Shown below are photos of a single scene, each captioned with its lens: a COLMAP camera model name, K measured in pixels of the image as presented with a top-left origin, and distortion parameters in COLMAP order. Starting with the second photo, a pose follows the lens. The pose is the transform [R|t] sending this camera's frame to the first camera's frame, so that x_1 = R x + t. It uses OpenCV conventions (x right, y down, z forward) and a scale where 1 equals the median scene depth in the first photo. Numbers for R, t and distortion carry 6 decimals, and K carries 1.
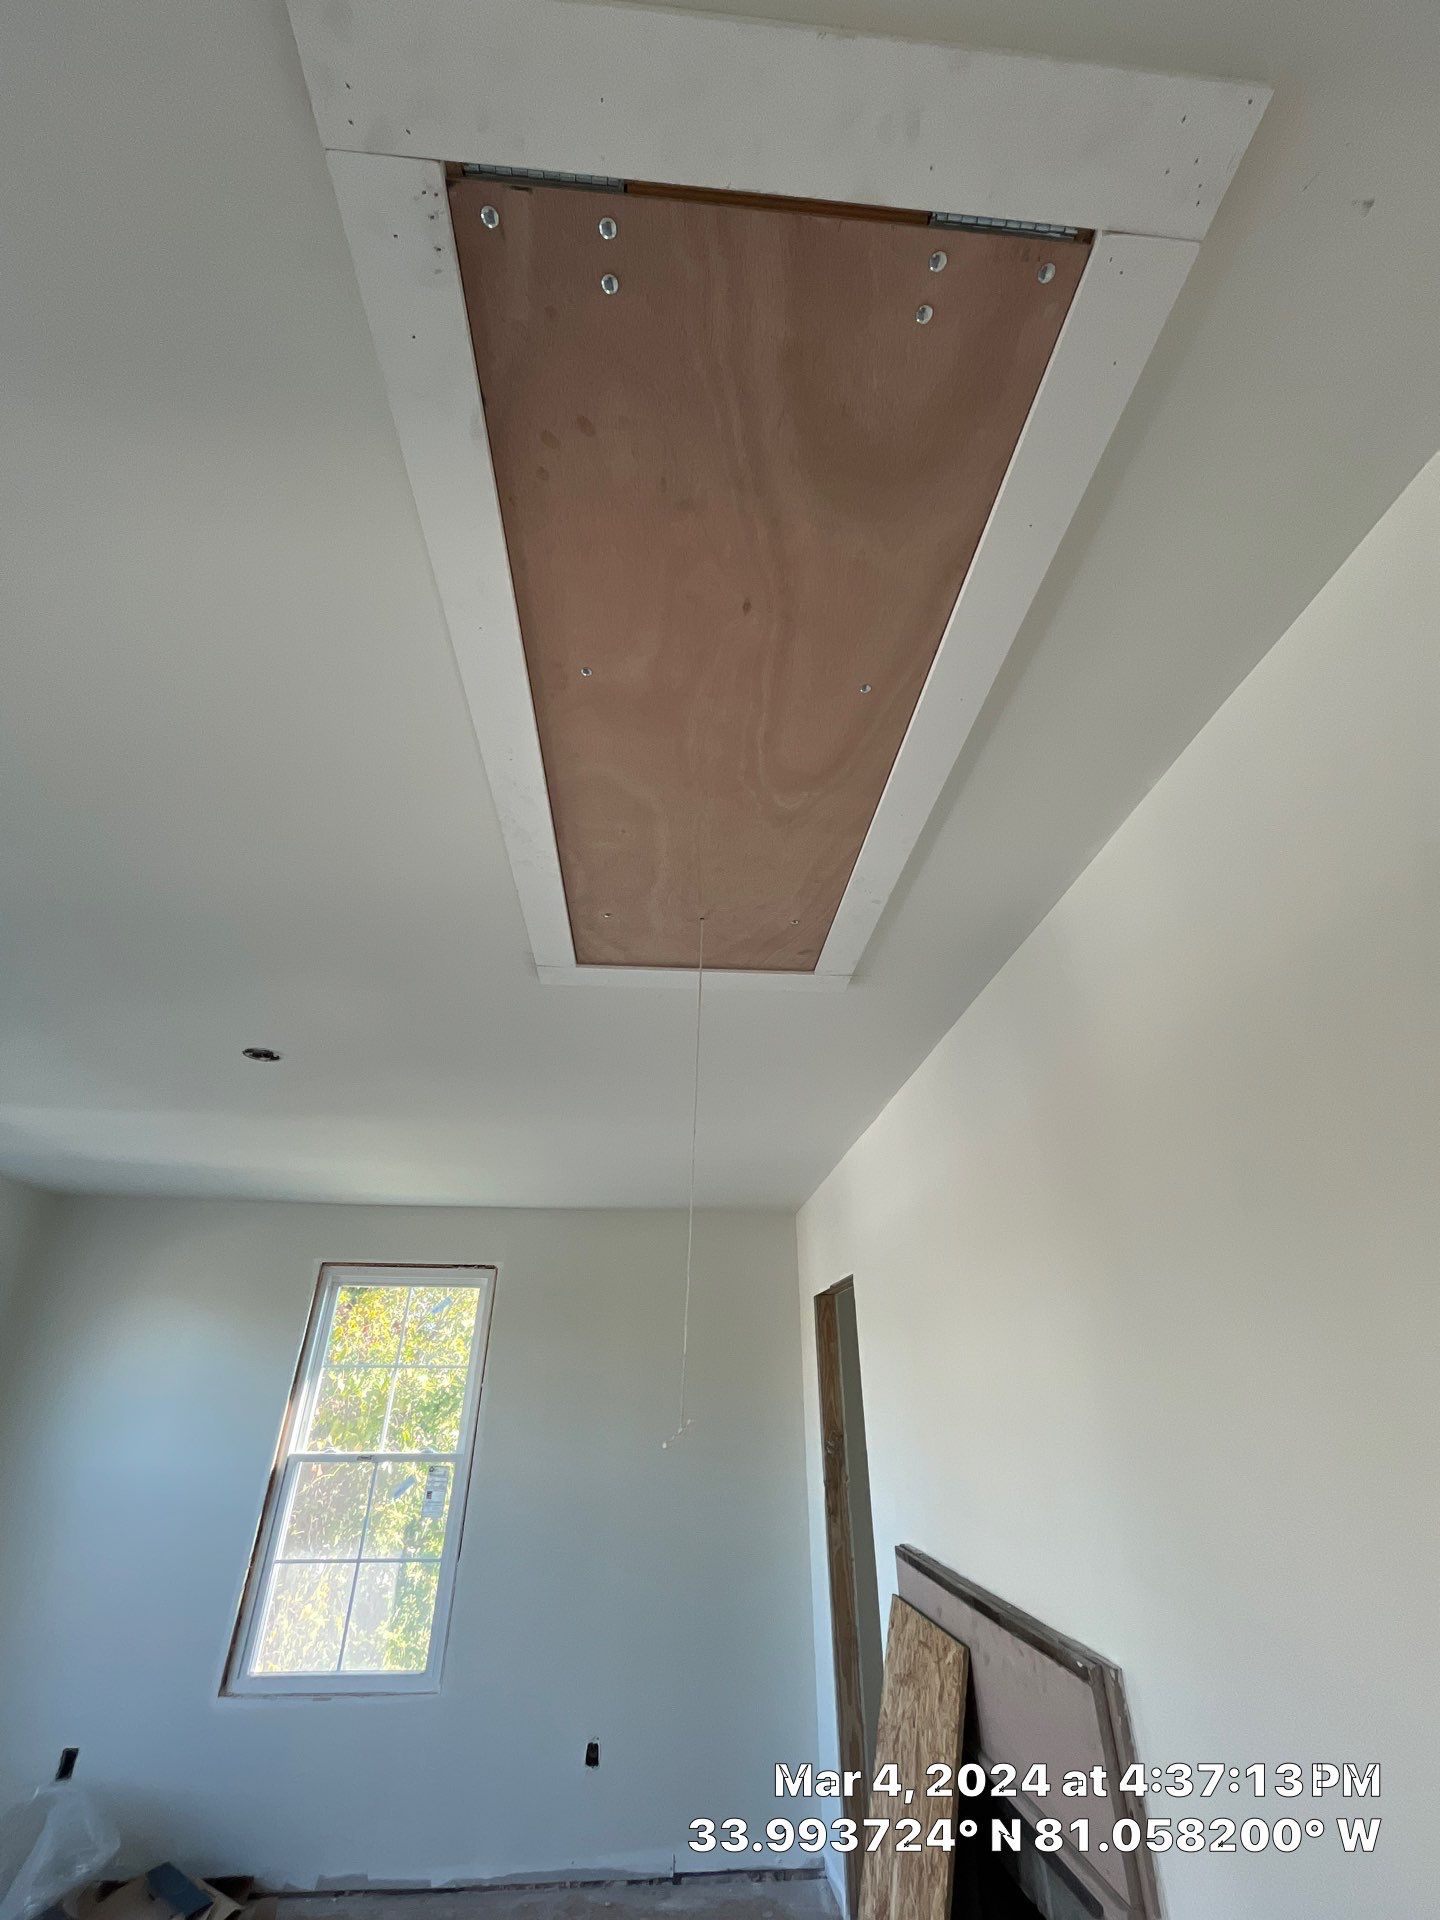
lens RADIAL K [[777.8, 0, 720.0], [0, 777.8, 960.0], [0, 0, 1]] dist [-0.002367, -0.000027]
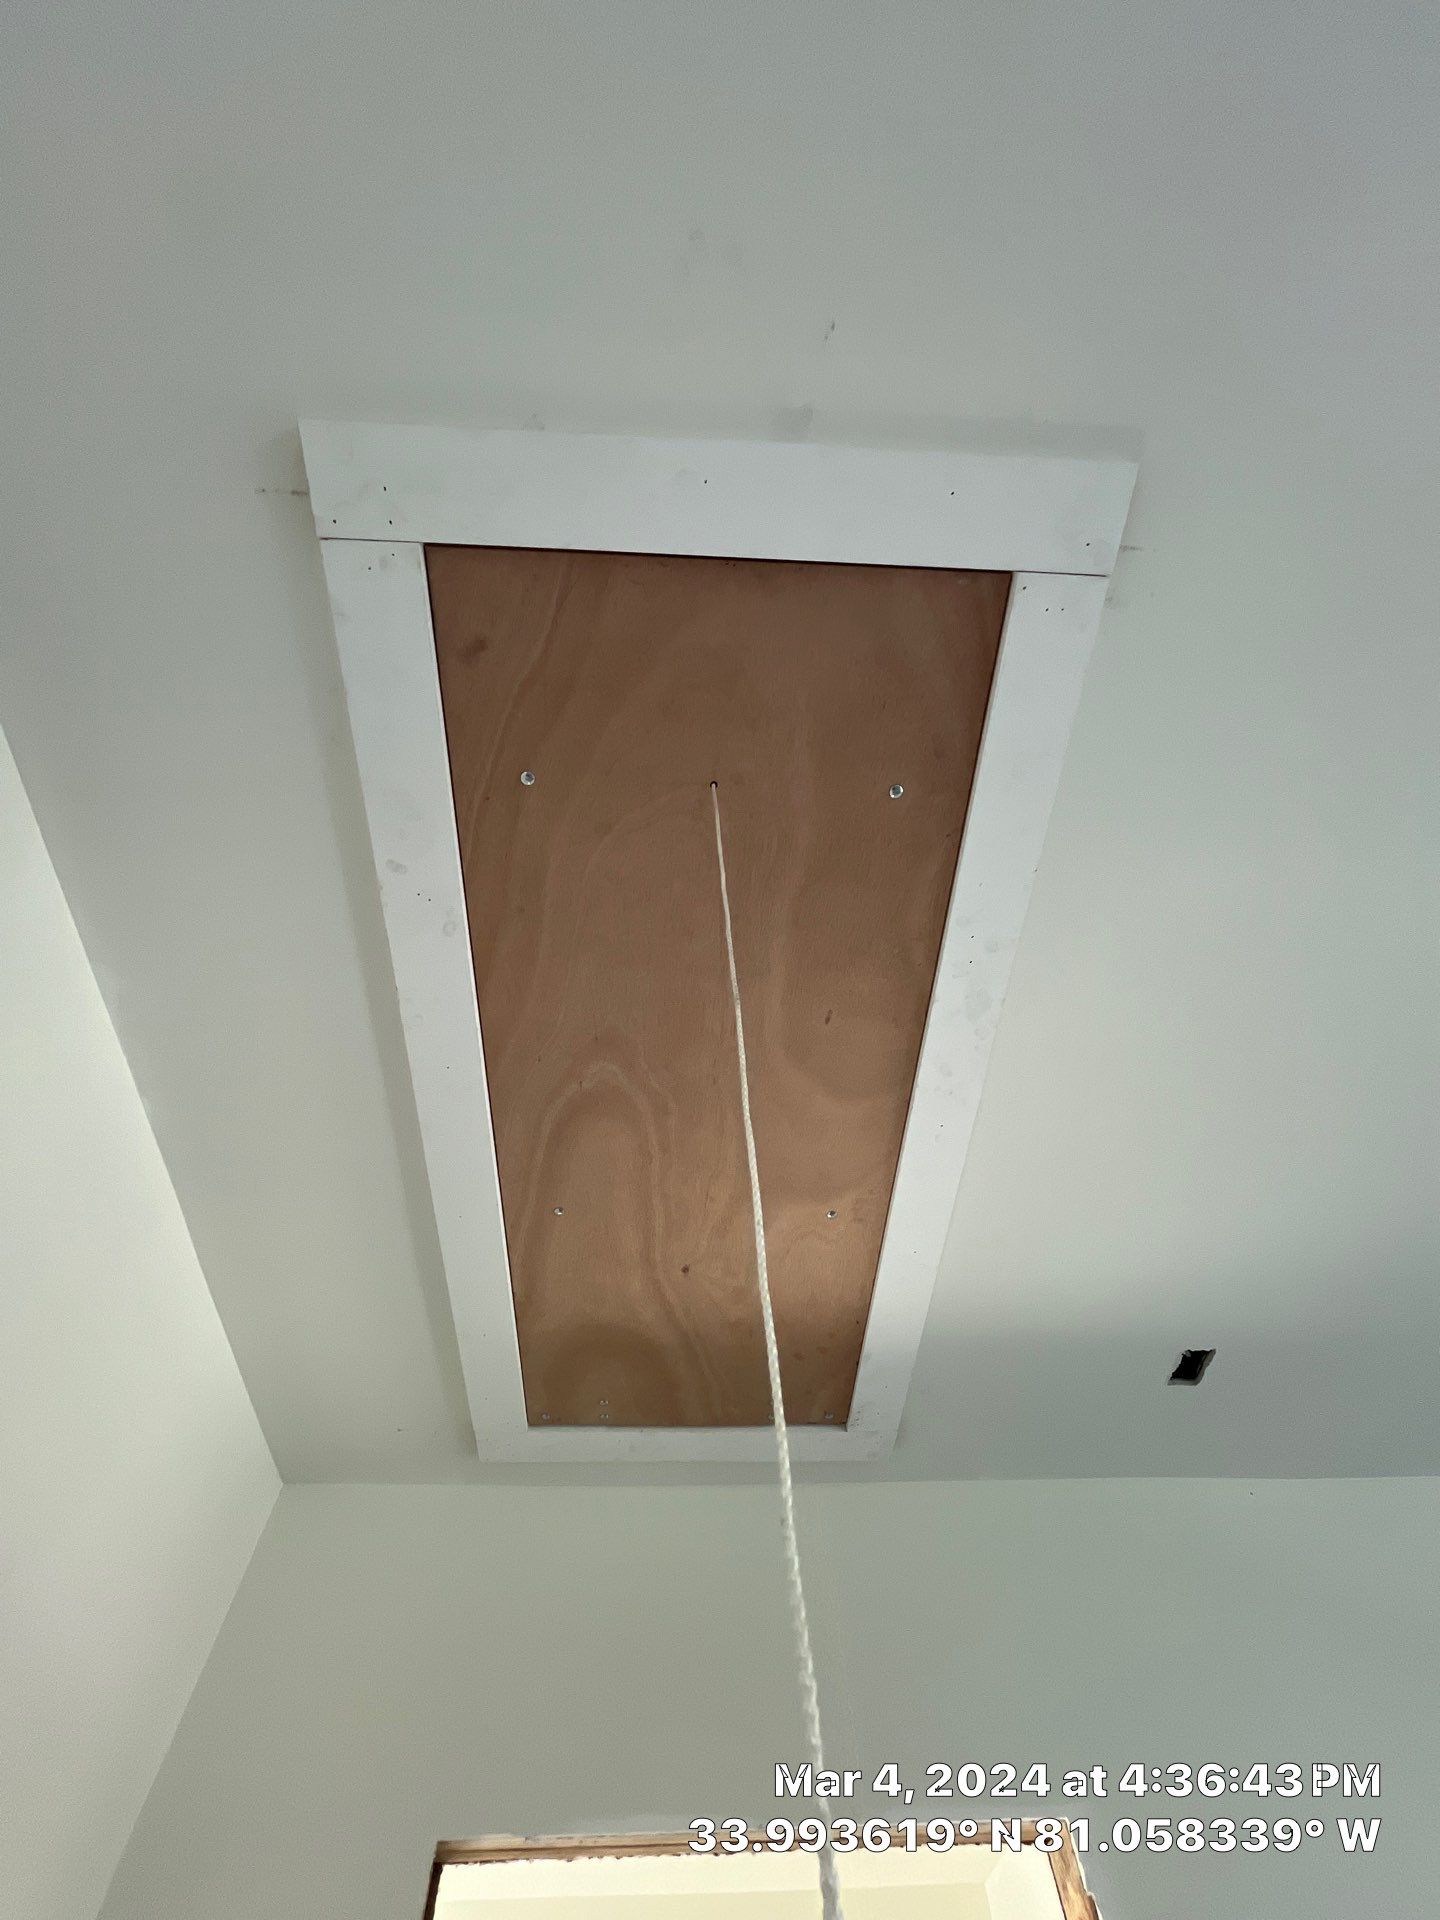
lens RADIAL K [[777.8, 0, 720.0], [0, 777.8, 960.0], [0, 0, 1]] dist [-0.002367, -0.000027]
pose [[-0.998676, 0.051071, -0.006190, -0.032889], [0.004568, -0.031819, -0.999483, 0.728566], [-0.051241, -0.998188, 0.031544, 1.407366]]
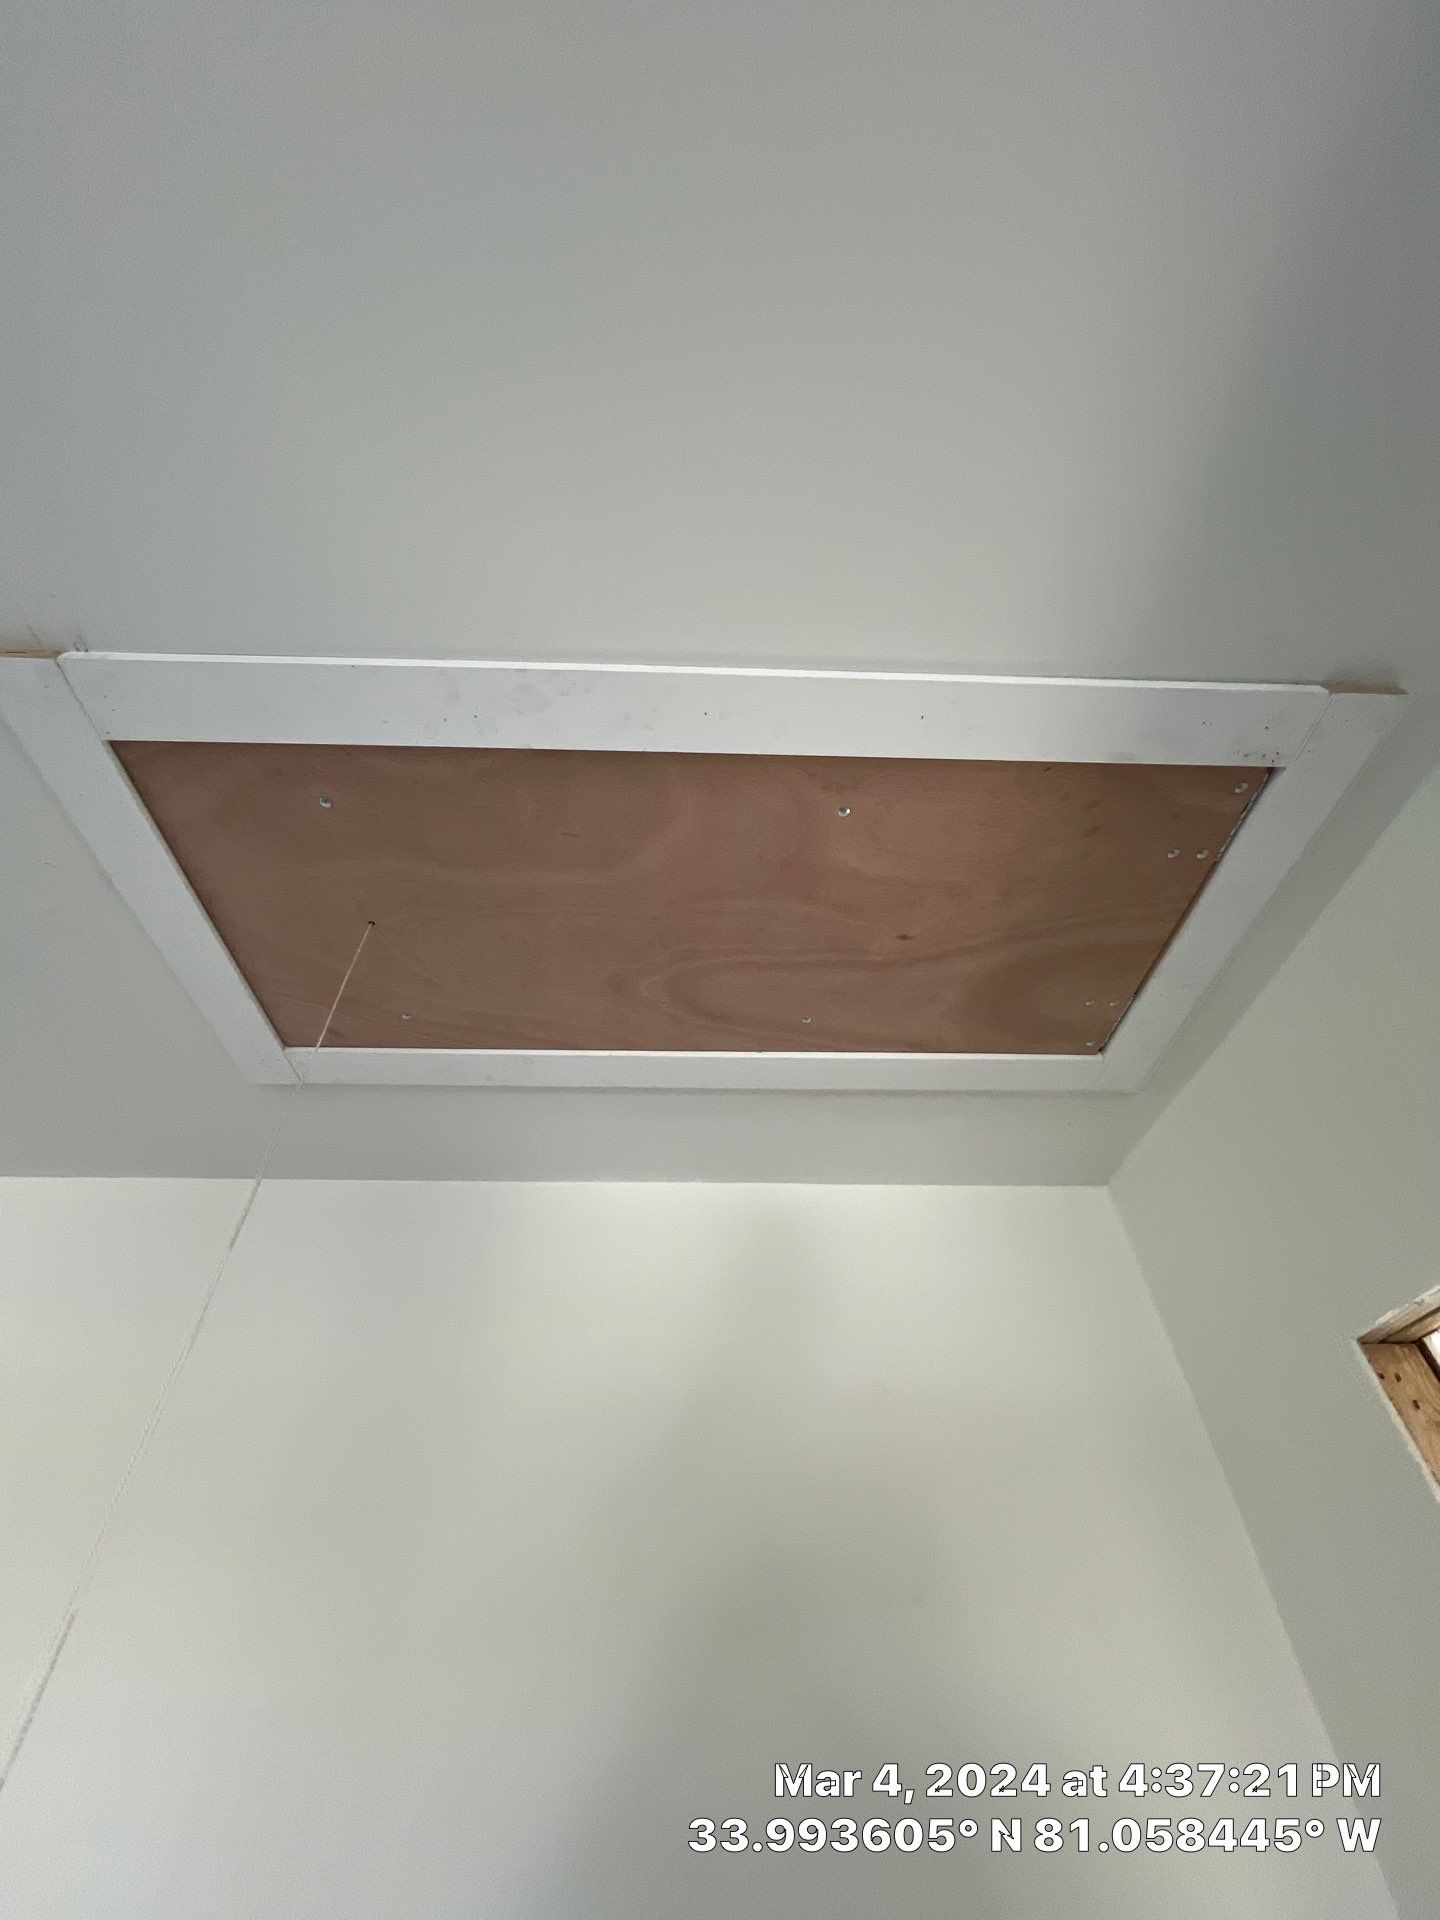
lens RADIAL K [[777.8, 0, 720.0], [0, 777.8, 960.0], [0, 0, 1]] dist [-0.002367, -0.000027]
pose [[0.044574, 0.709567, 0.703227, -0.725064], [-0.481987, 0.631854, -0.607000, 0.362317], [-0.875044, -0.311890, 0.370166, 0.796160]]
